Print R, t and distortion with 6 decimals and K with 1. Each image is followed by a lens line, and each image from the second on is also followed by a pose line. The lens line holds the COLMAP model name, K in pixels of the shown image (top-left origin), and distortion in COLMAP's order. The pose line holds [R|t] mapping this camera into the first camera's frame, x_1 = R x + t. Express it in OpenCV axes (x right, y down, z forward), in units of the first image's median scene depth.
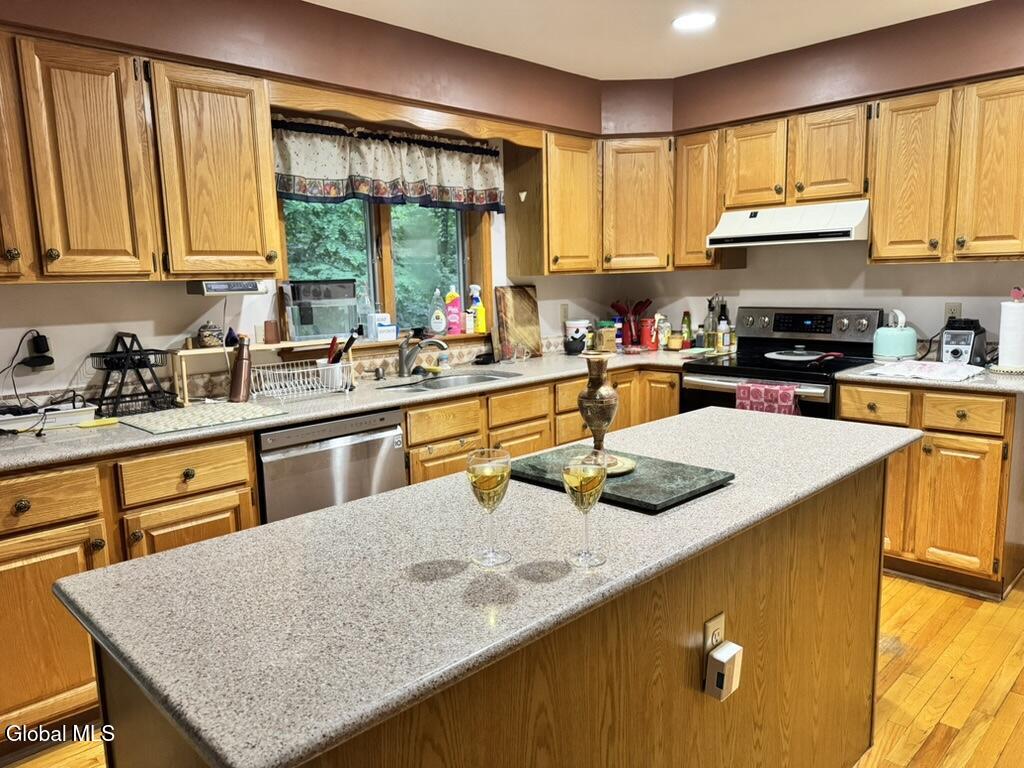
lens RADIAL K [[718.7, 0, 510.9], [0, 718.7, 428.8], [0, 0, 1]] dist [0.002508, -0.035871]
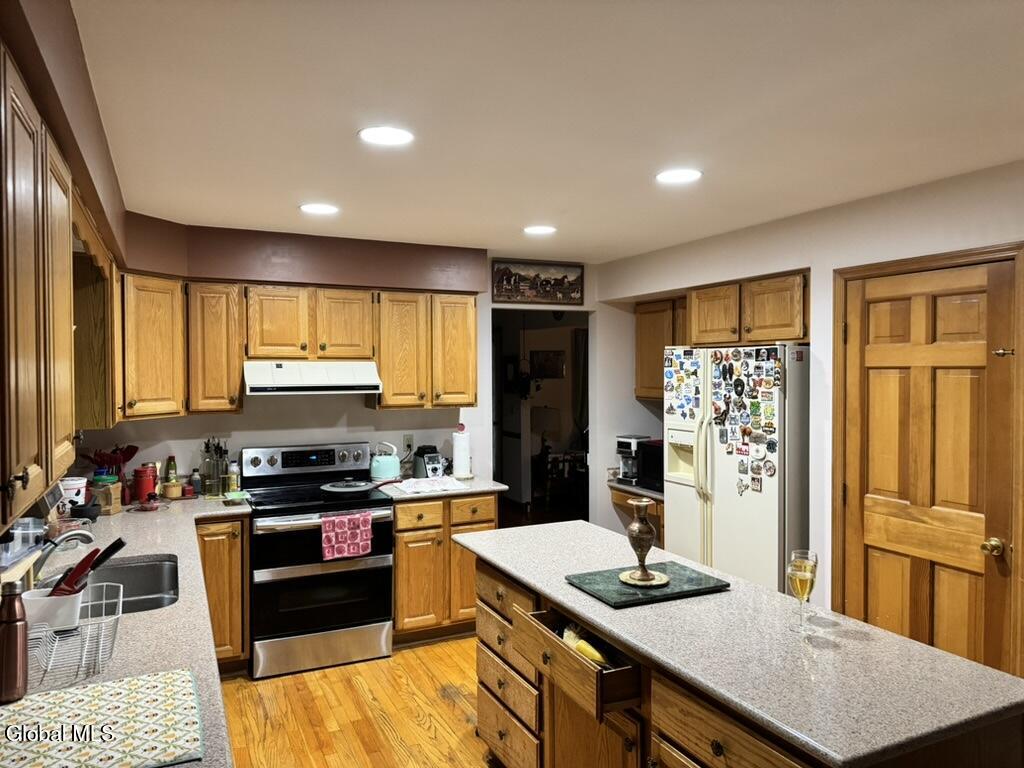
lens RADIAL K [[709.6, 0, 512.0], [0, 709.6, 384.0], [0, 0, 1]] dist [0.006053, -0.004142]
pose [[0.290122, 0.009709, 0.956940, -0.631282], [0.188743, 0.979727, -0.067163, -0.135575], [-0.938193, 0.200101, 0.282408, 0.378216]]
